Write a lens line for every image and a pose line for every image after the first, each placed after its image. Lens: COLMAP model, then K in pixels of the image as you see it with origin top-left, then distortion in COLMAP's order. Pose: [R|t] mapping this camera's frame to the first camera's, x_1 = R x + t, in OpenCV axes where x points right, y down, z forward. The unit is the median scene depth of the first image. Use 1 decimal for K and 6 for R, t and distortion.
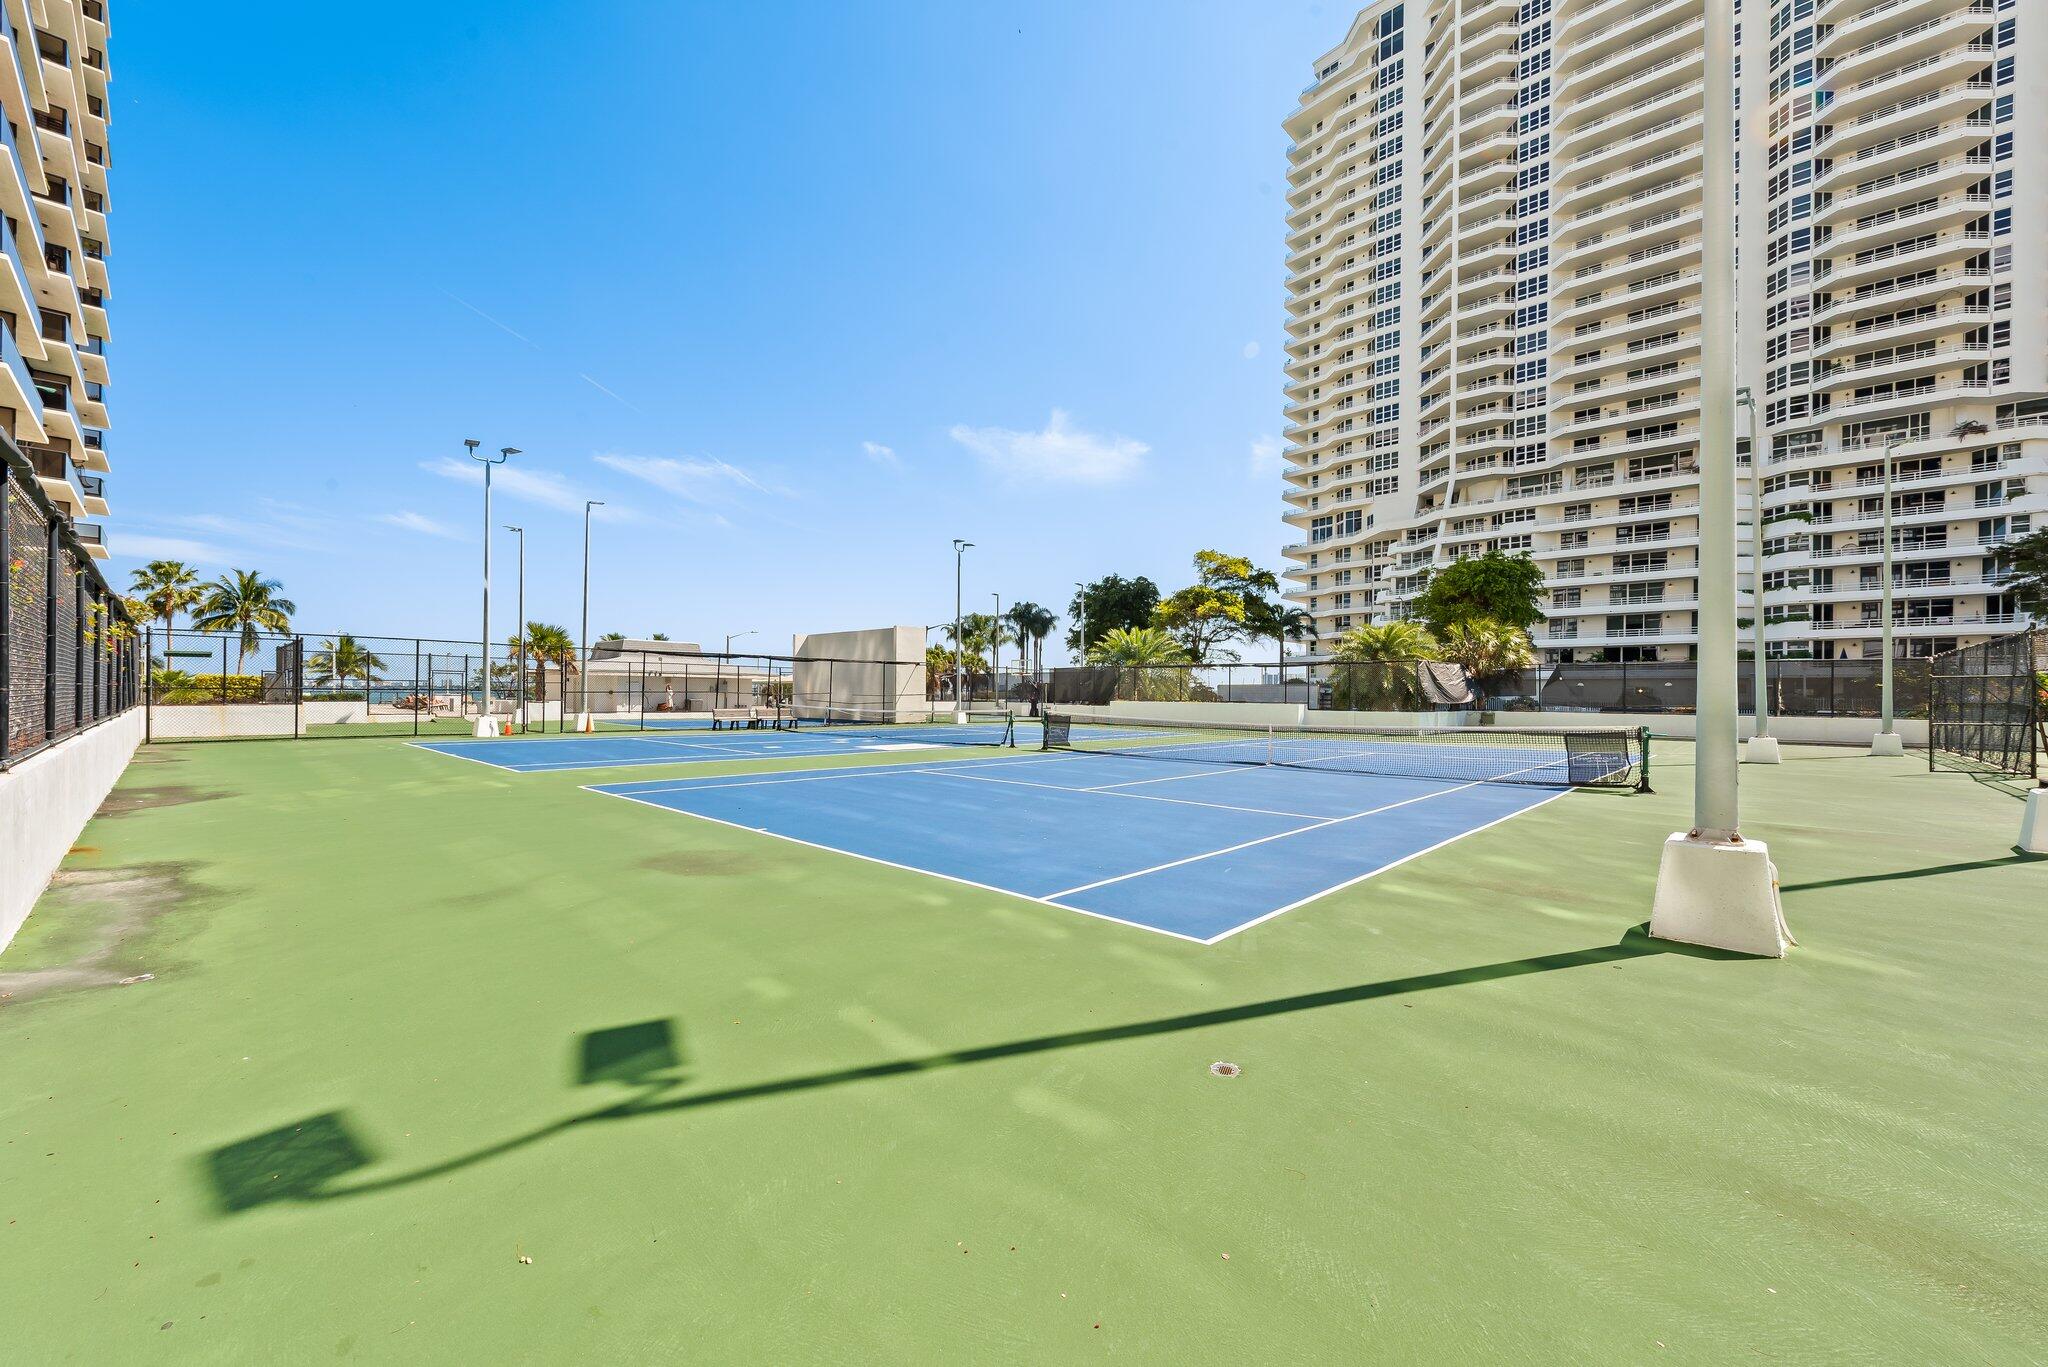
lens RADIAL K [[798.4, 0, 1026.7], [0, 798.4, 688.6], [0, 0, 1]] dist [-0.000807, -0.000104]
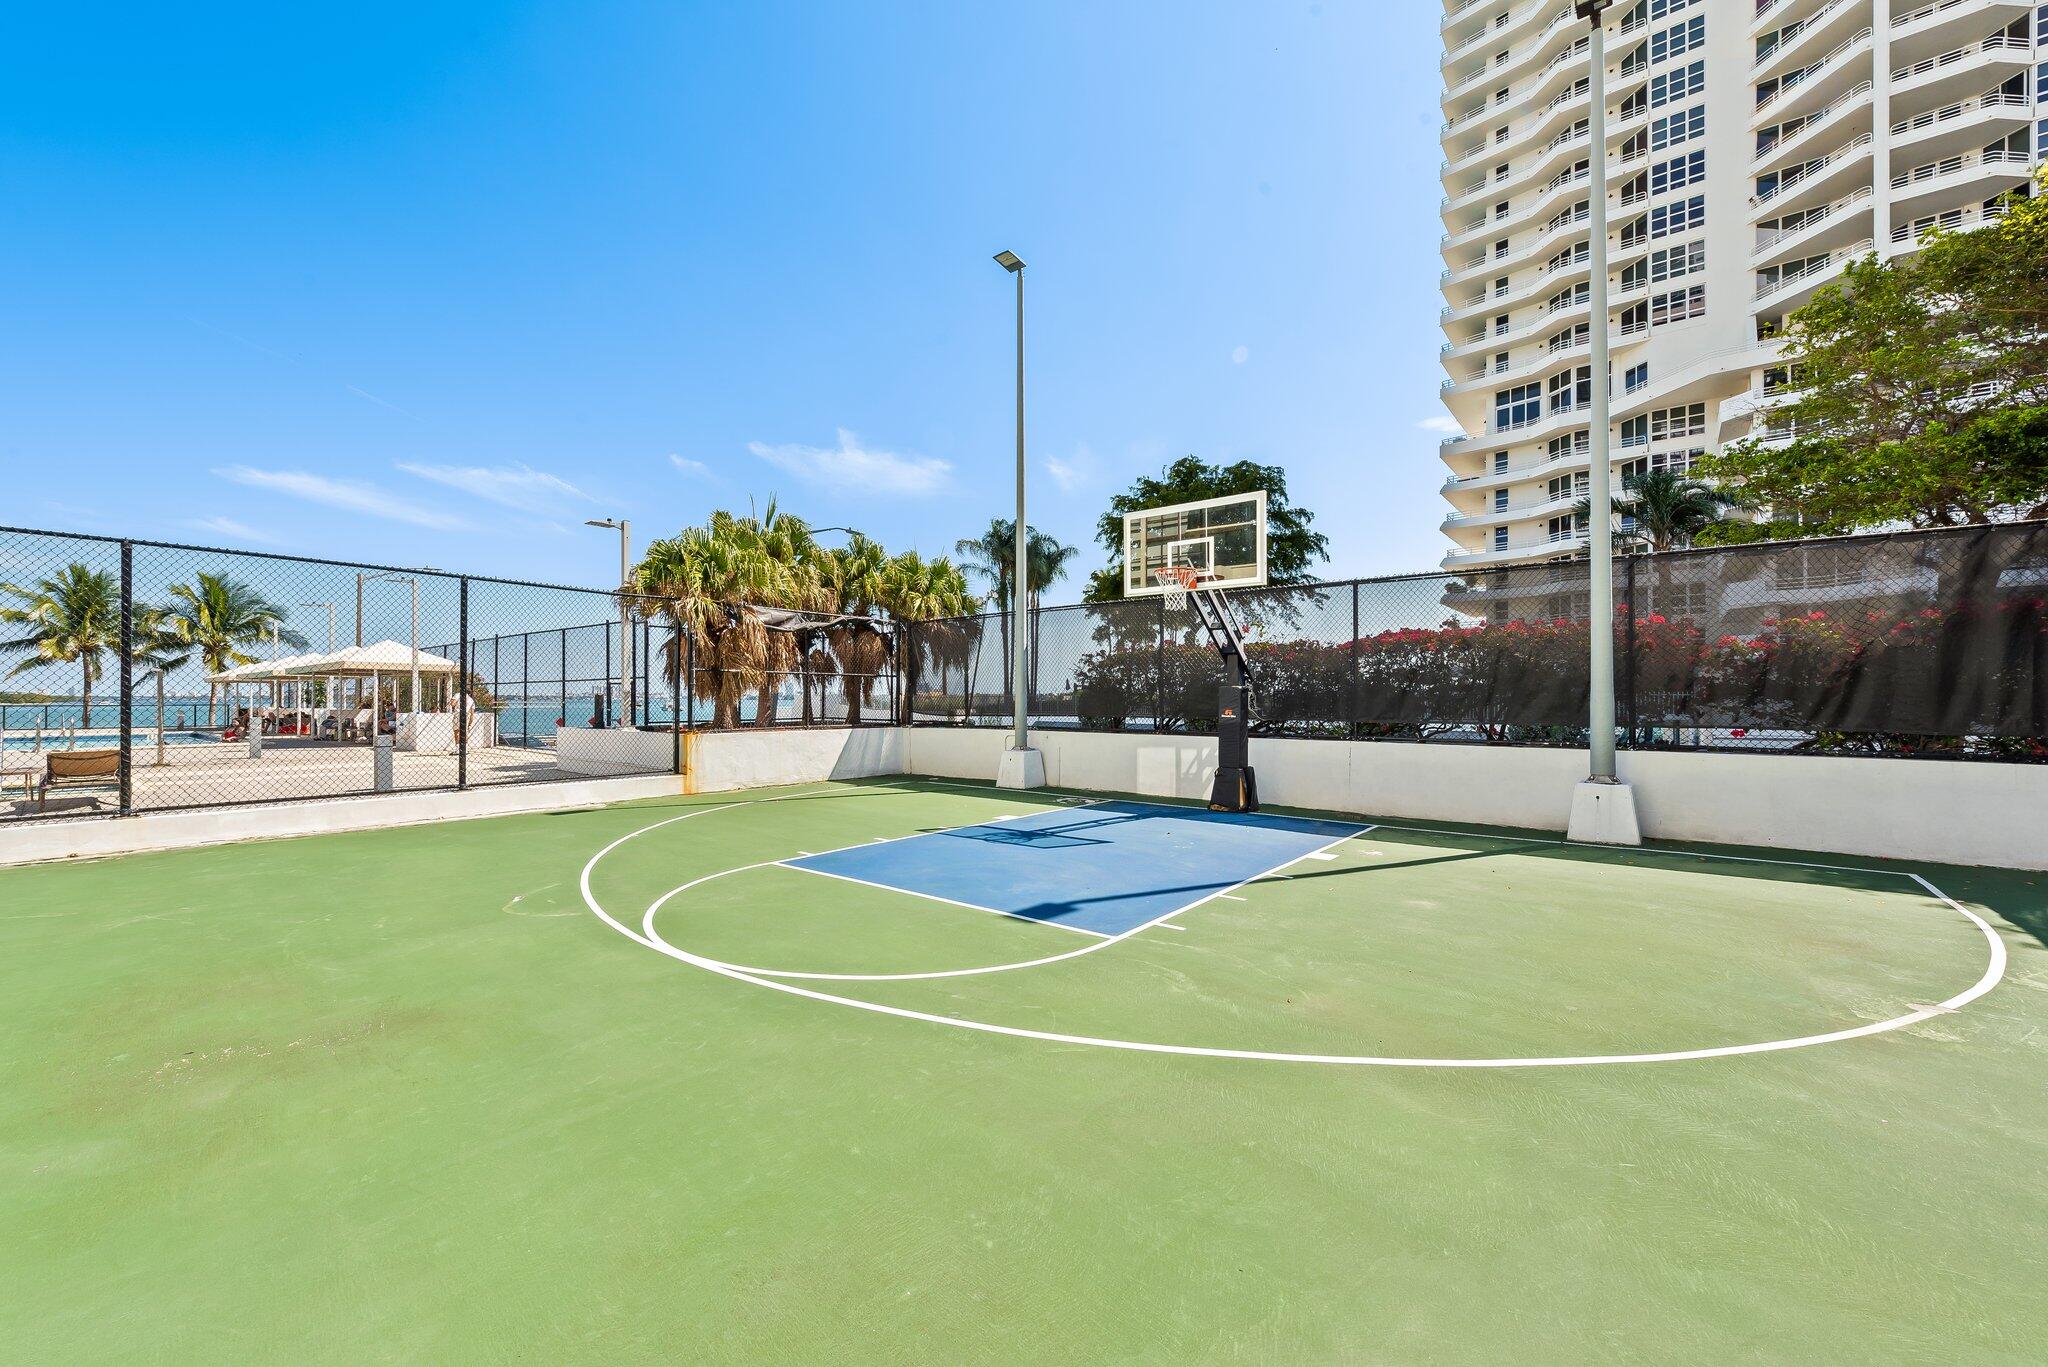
lens RADIAL K [[798.4, 0, 1021.4], [0, 798.4, 692.7], [0, 0, 1]] dist [-0.000807, -0.000104]
pose [[0.997180, -0.008653, 0.074551, -0.034037], [0.008413, 0.999958, 0.003538, 0.002616], [-0.074579, -0.002901, 0.997211, 0.466739]]
